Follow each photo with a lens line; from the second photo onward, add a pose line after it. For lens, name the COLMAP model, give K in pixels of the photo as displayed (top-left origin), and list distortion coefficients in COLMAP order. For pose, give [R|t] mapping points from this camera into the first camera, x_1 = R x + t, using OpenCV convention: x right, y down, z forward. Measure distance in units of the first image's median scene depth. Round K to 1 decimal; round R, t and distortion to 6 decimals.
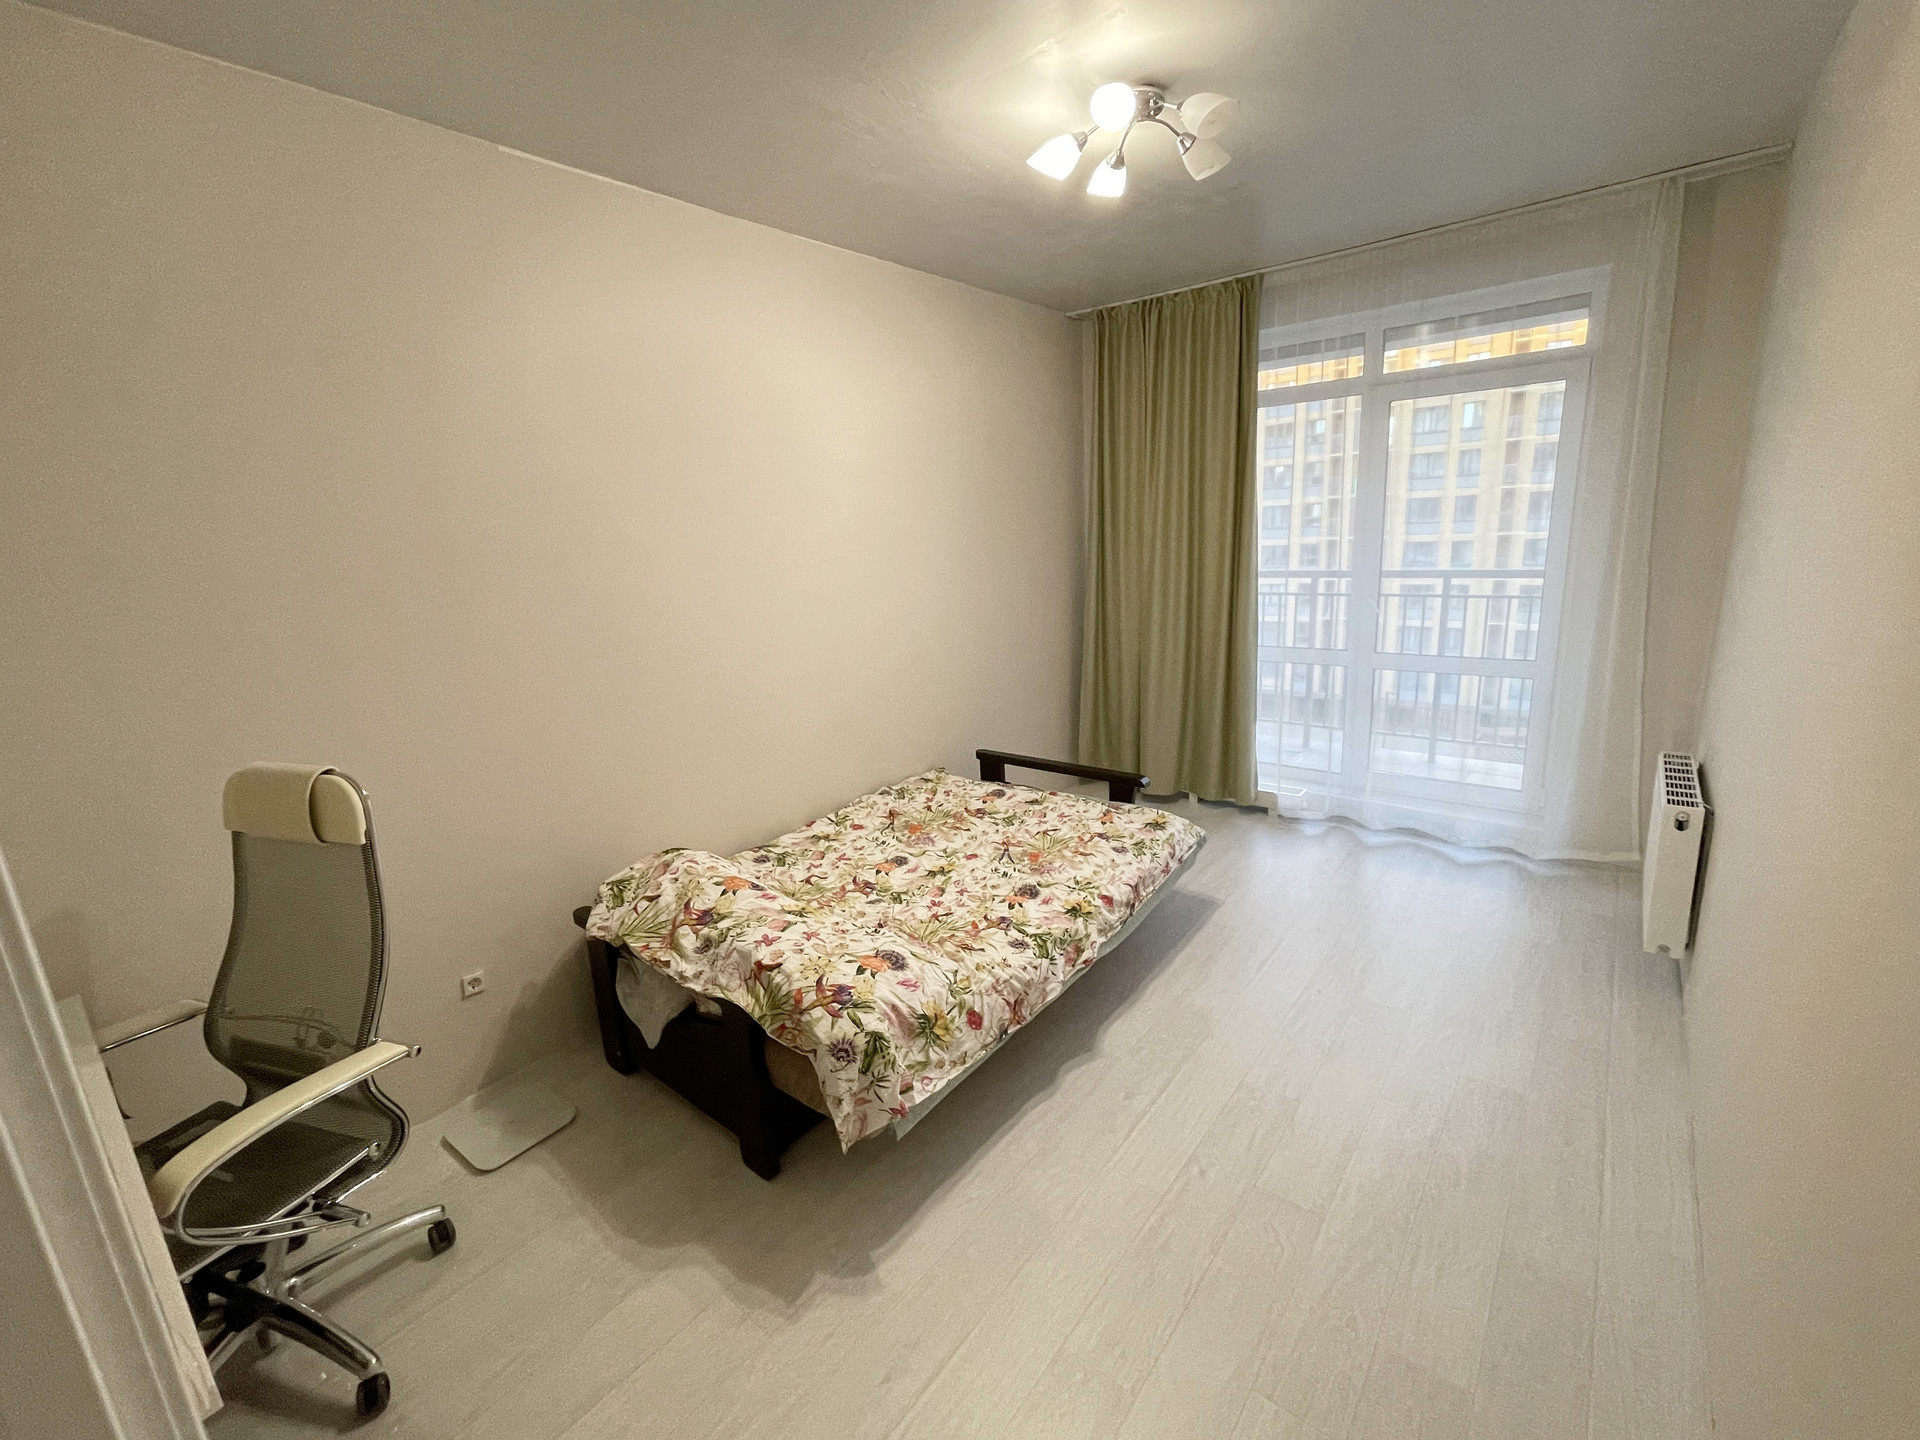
lens RADIAL K [[782.1, 0, 962.4], [0, 782.1, 704.0], [0, 0, 1]] dist [-0.002267, 0.000675]
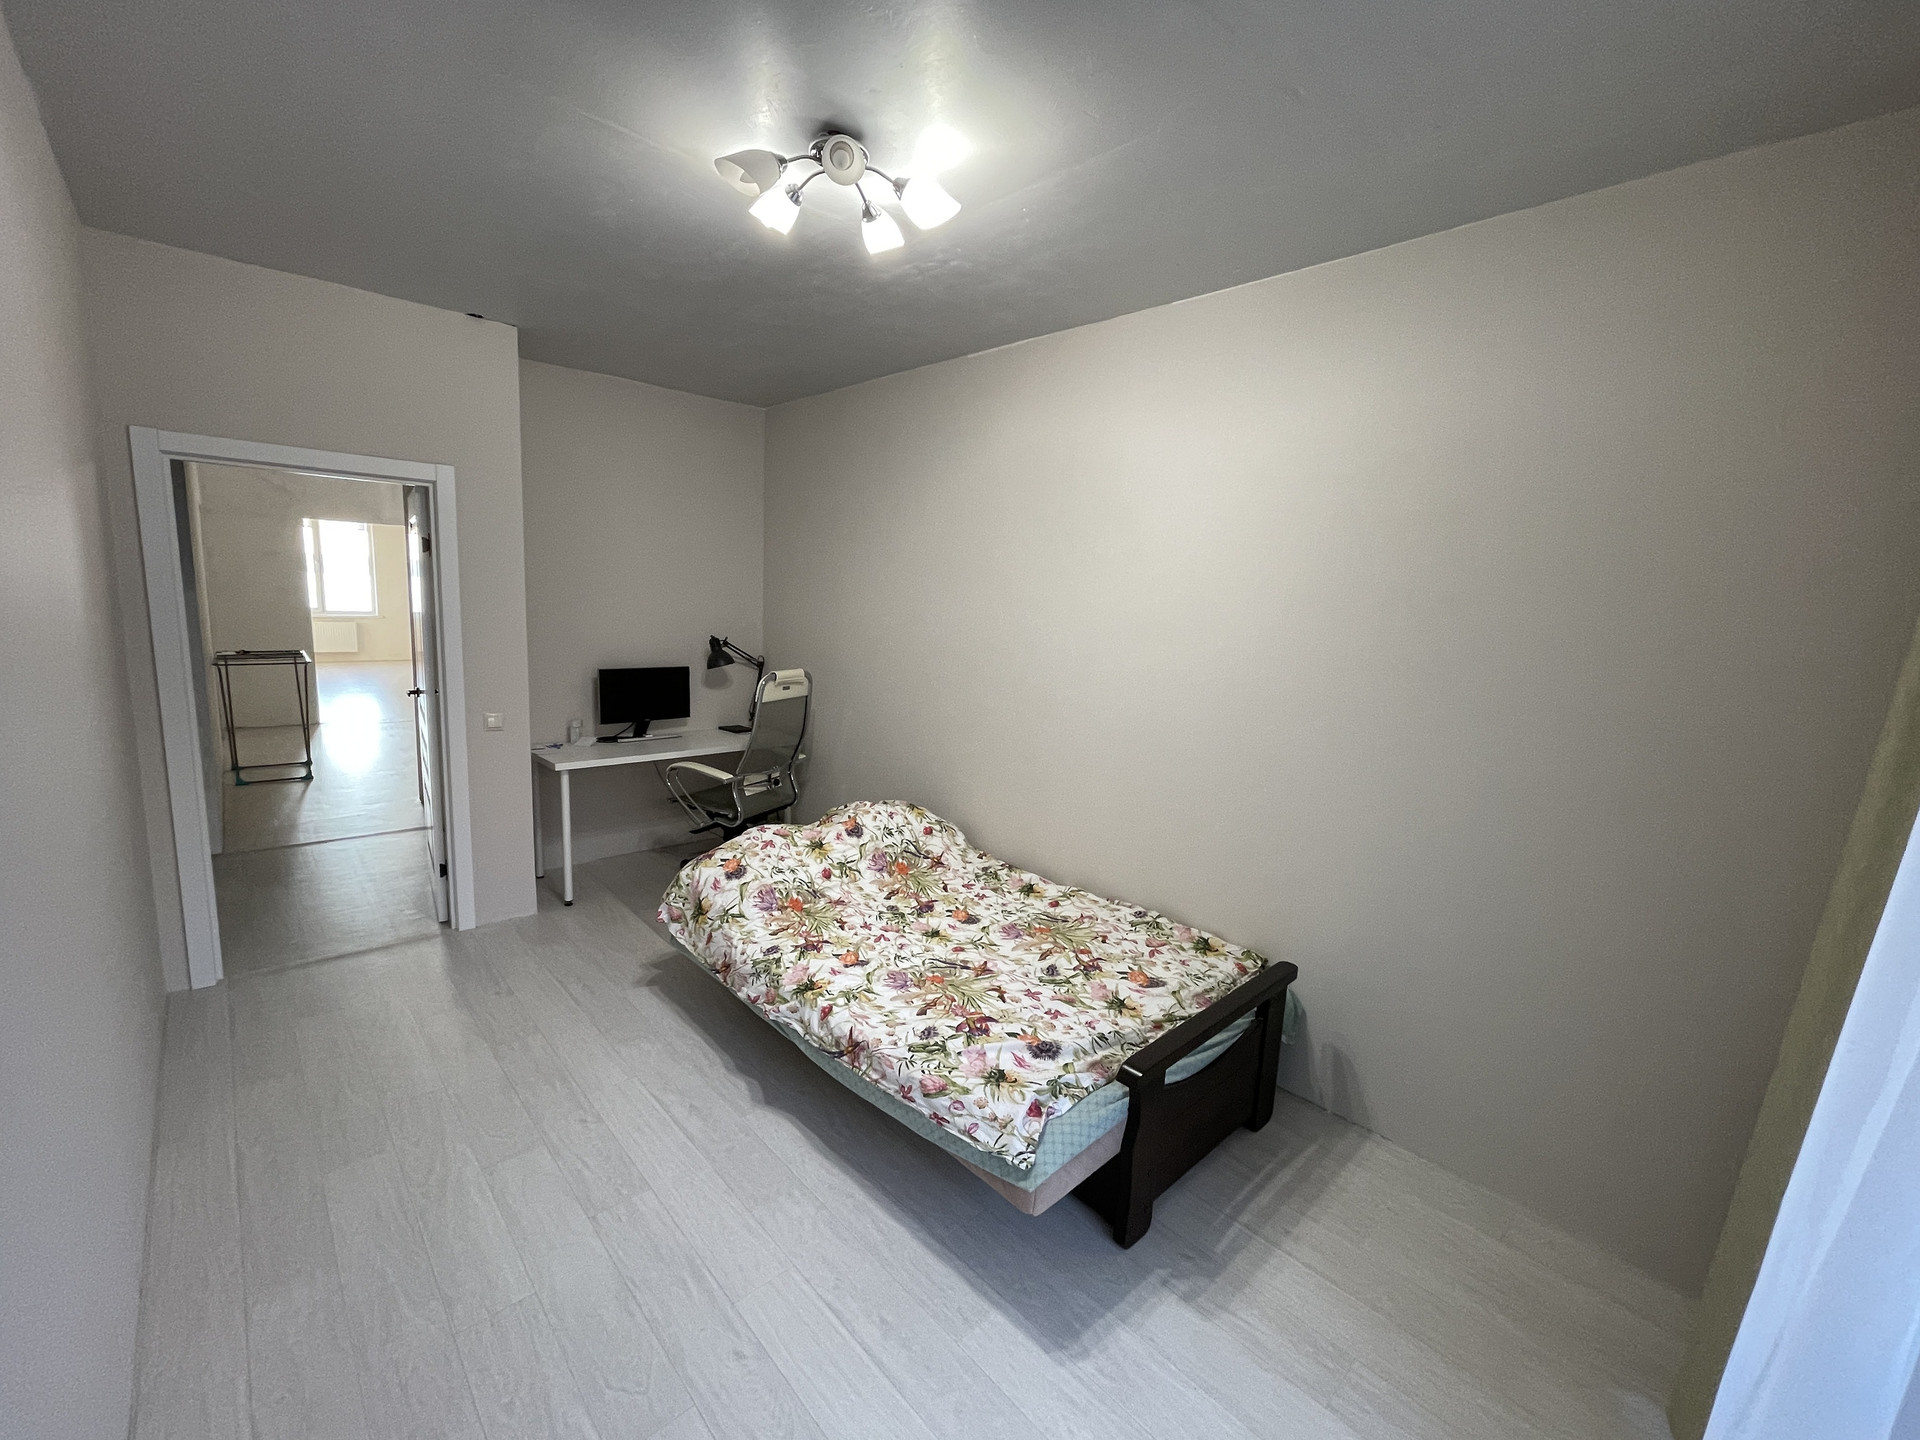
lens RADIAL K [[782.1, 0, 963.3], [0, 782.1, 729.0], [0, 0, 1]] dist [-0.002267, 0.000675]
pose [[-0.102214, 0.228623, -0.968134, 0.887058], [-0.272705, 0.929507, 0.248293, -0.295132], [0.956653, 0.289394, -0.032662, 0.988844]]
